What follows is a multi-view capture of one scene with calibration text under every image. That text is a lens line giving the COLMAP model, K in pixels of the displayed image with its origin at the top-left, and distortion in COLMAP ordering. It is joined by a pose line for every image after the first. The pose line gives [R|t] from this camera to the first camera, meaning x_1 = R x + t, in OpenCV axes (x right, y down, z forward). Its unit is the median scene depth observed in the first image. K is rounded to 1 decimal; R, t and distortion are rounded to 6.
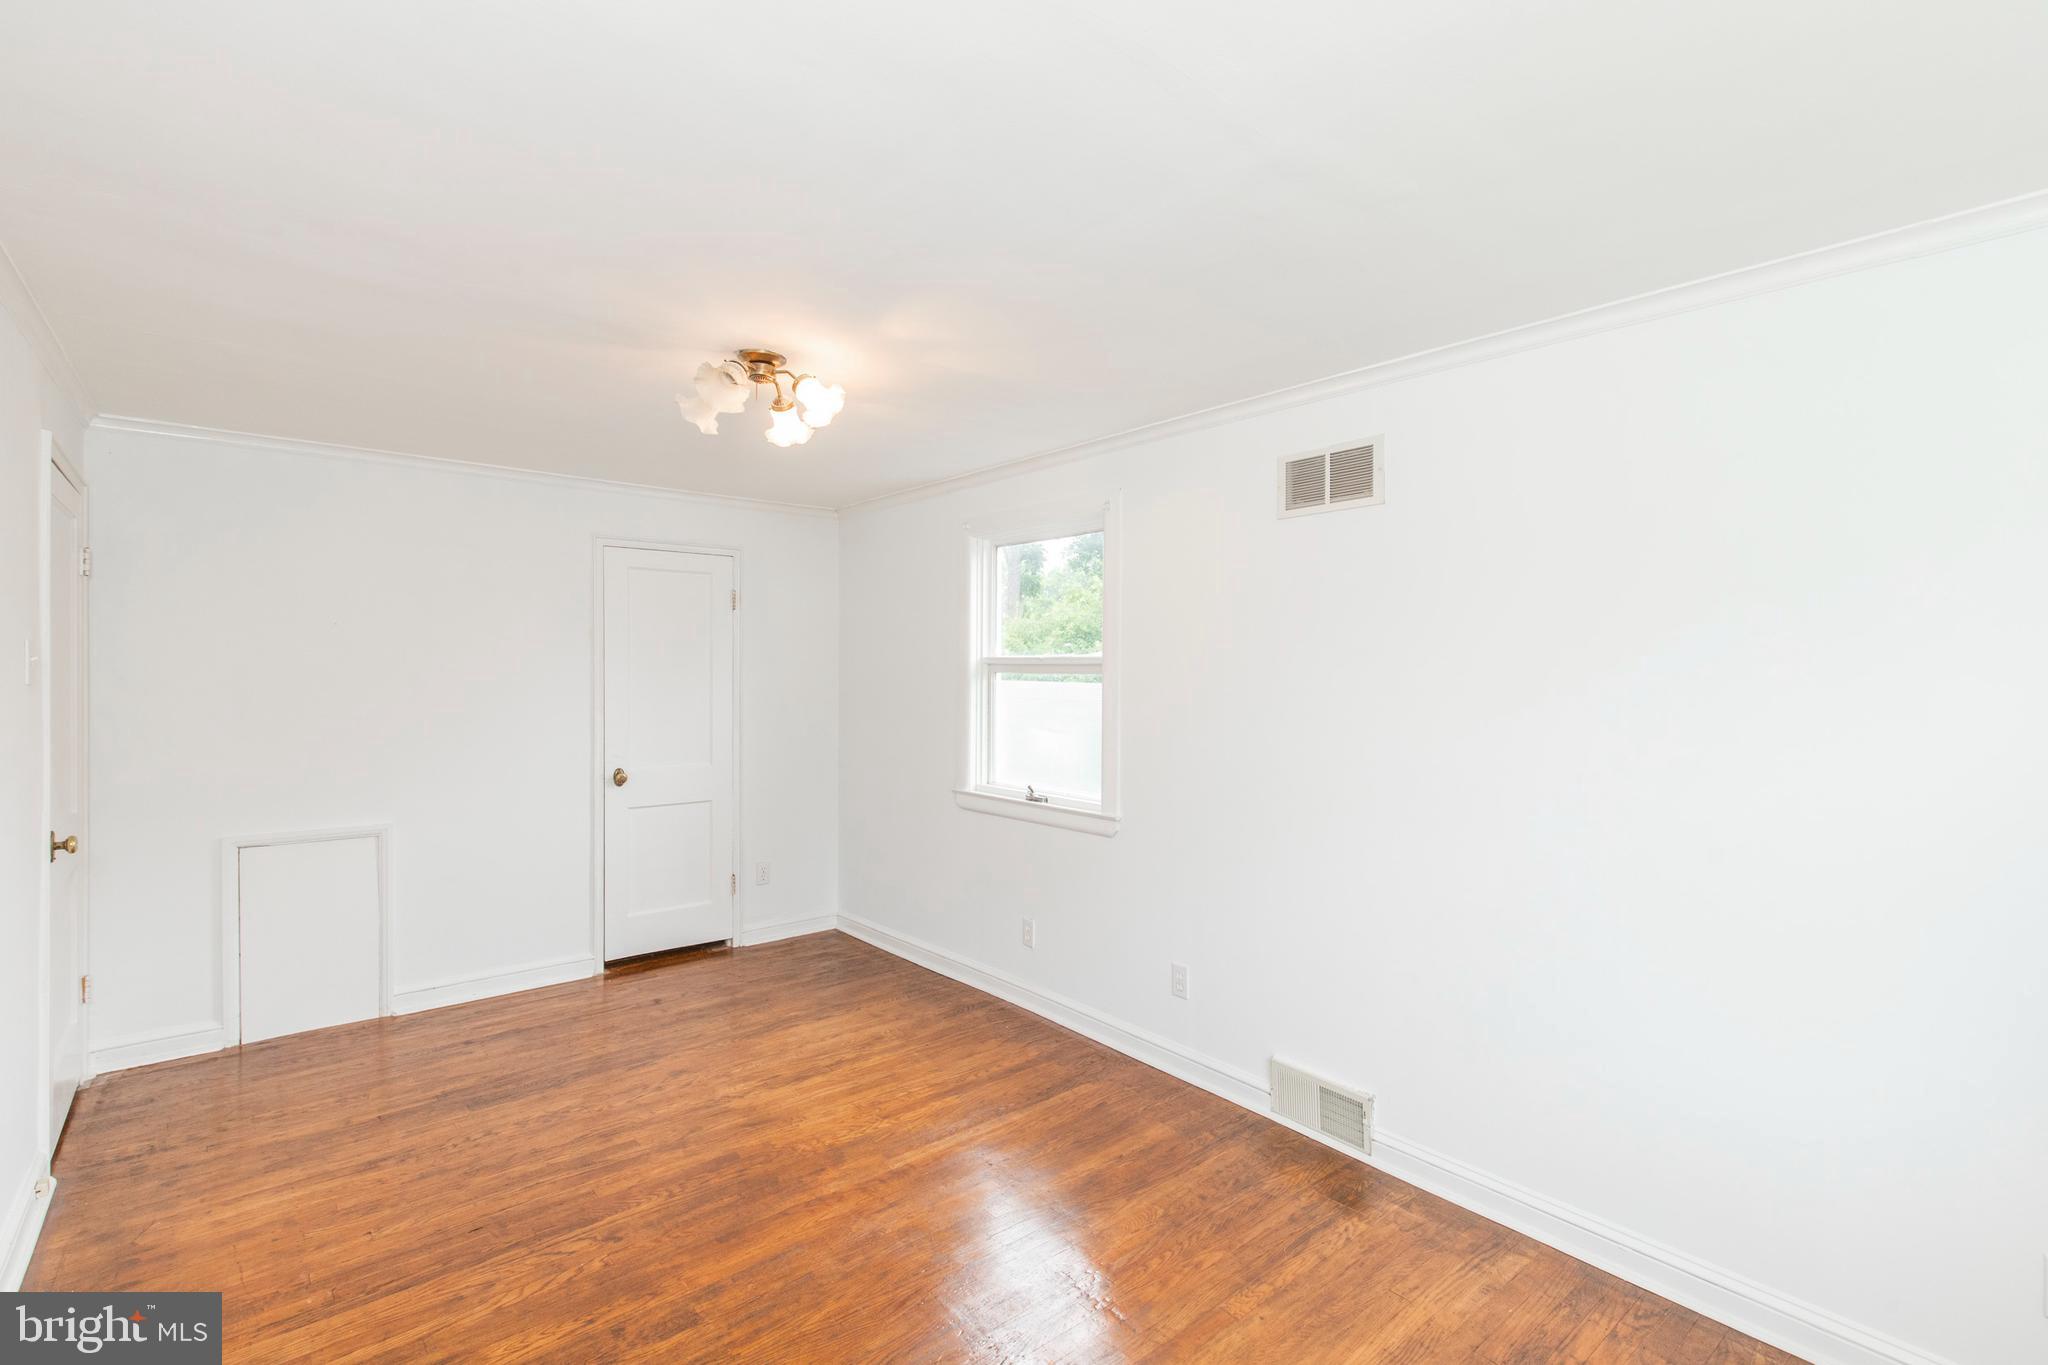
lens RADIAL K [[931.9, 0, 1027.8], [0, 931.9, 681.2], [0, 0, 1]] dist [0.001190, -0.000215]
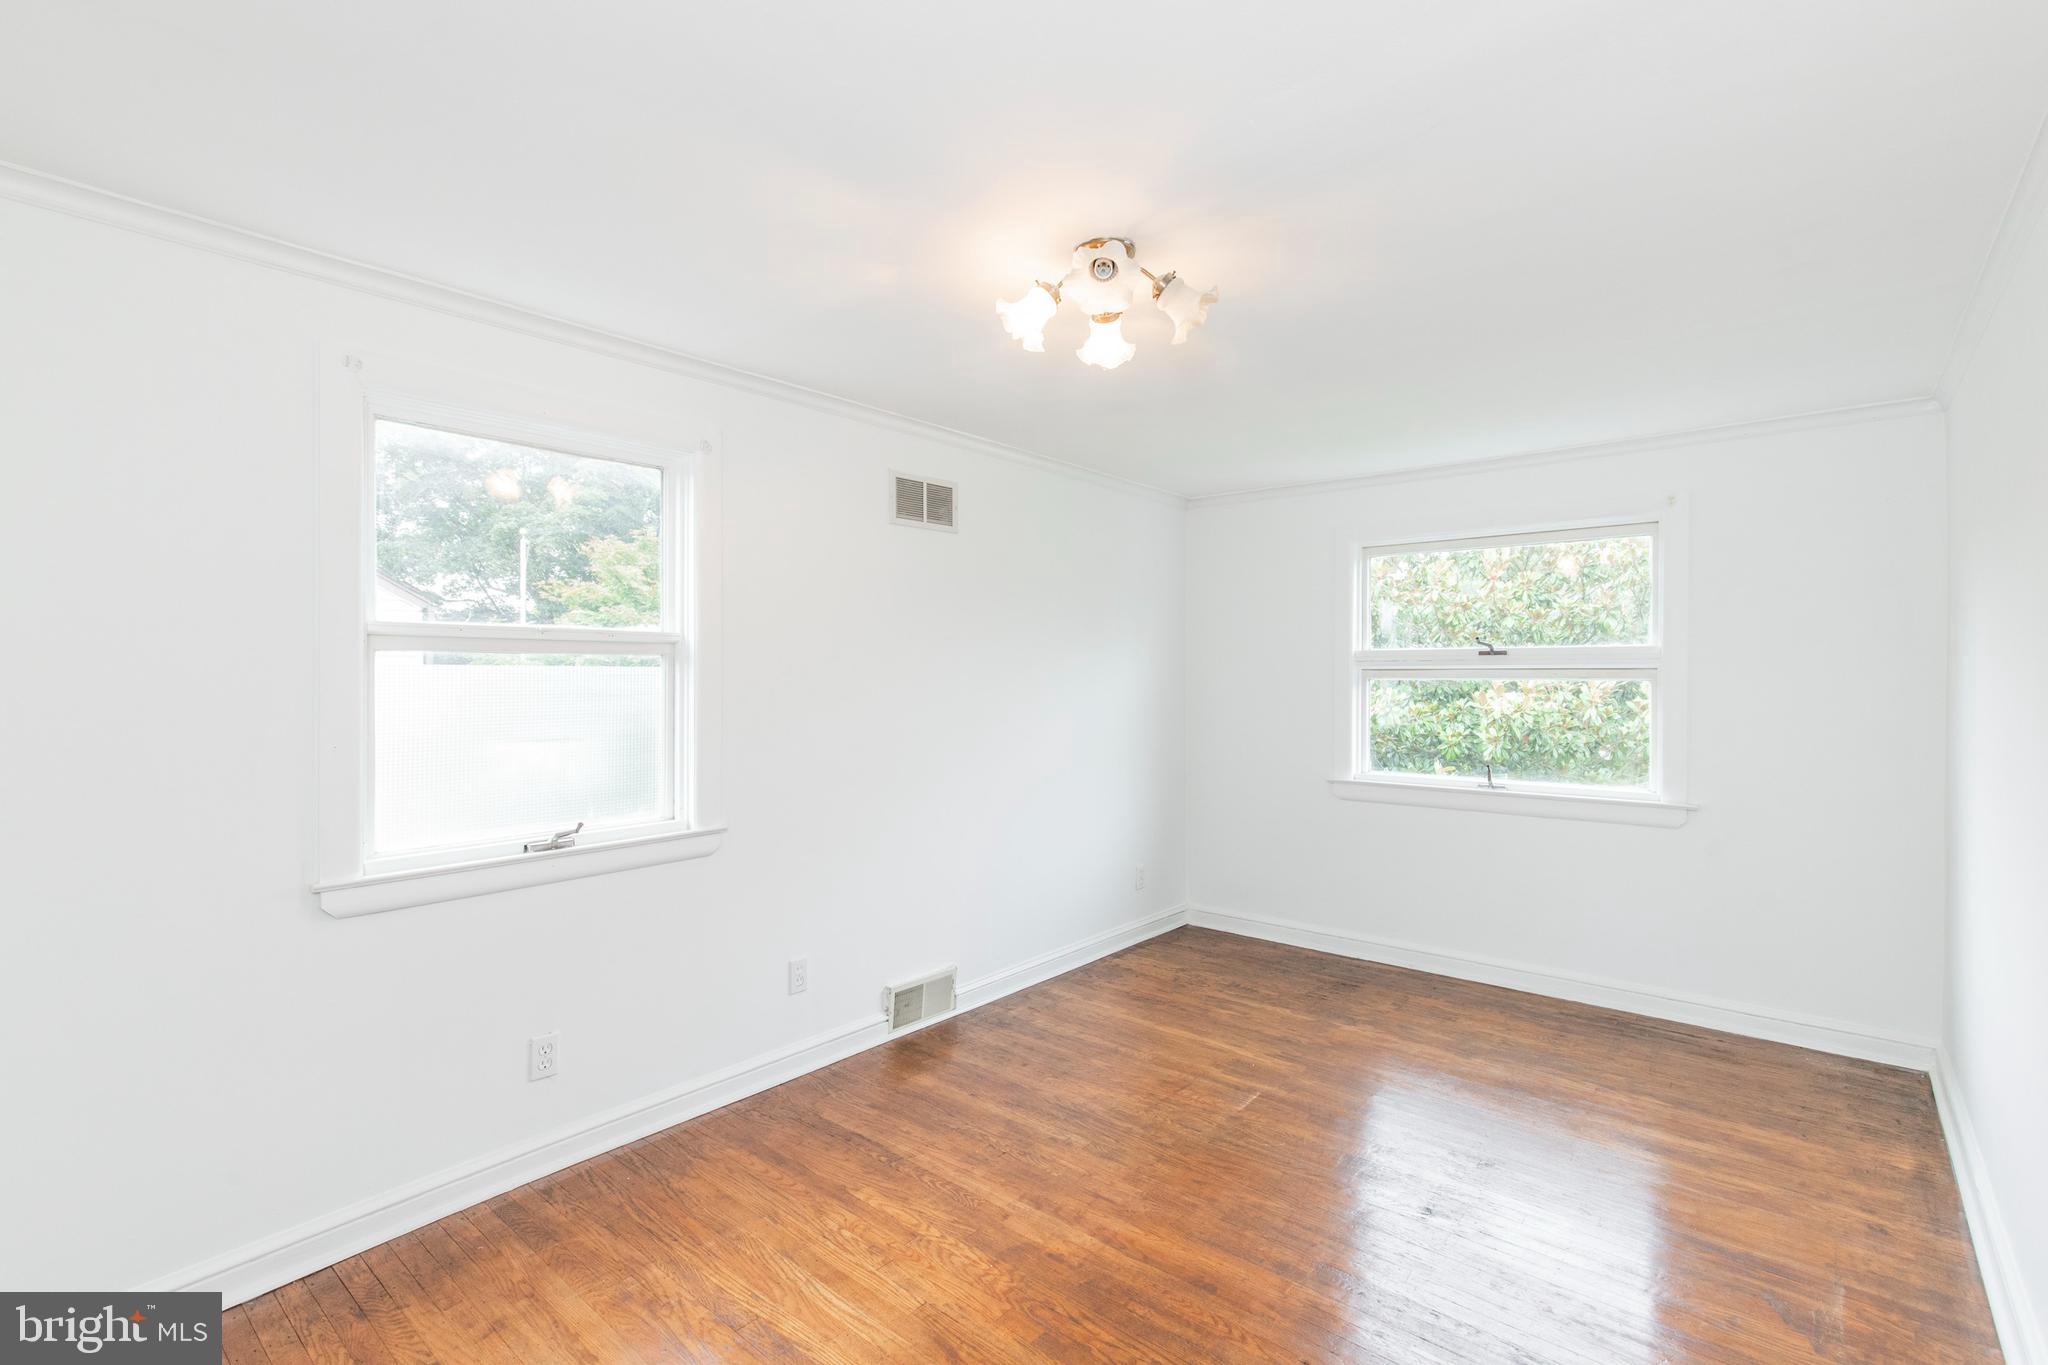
lens RADIAL K [[931.9, 0, 1027.8], [0, 931.9, 681.2], [0, 0, 1]] dist [0.001190, -0.000215]
pose [[-0.170193, -0.013170, 0.985323, -0.906119], [0.014490, 0.999769, 0.015866, 0.007575], [-0.985304, 0.016978, -0.169963, 1.026047]]
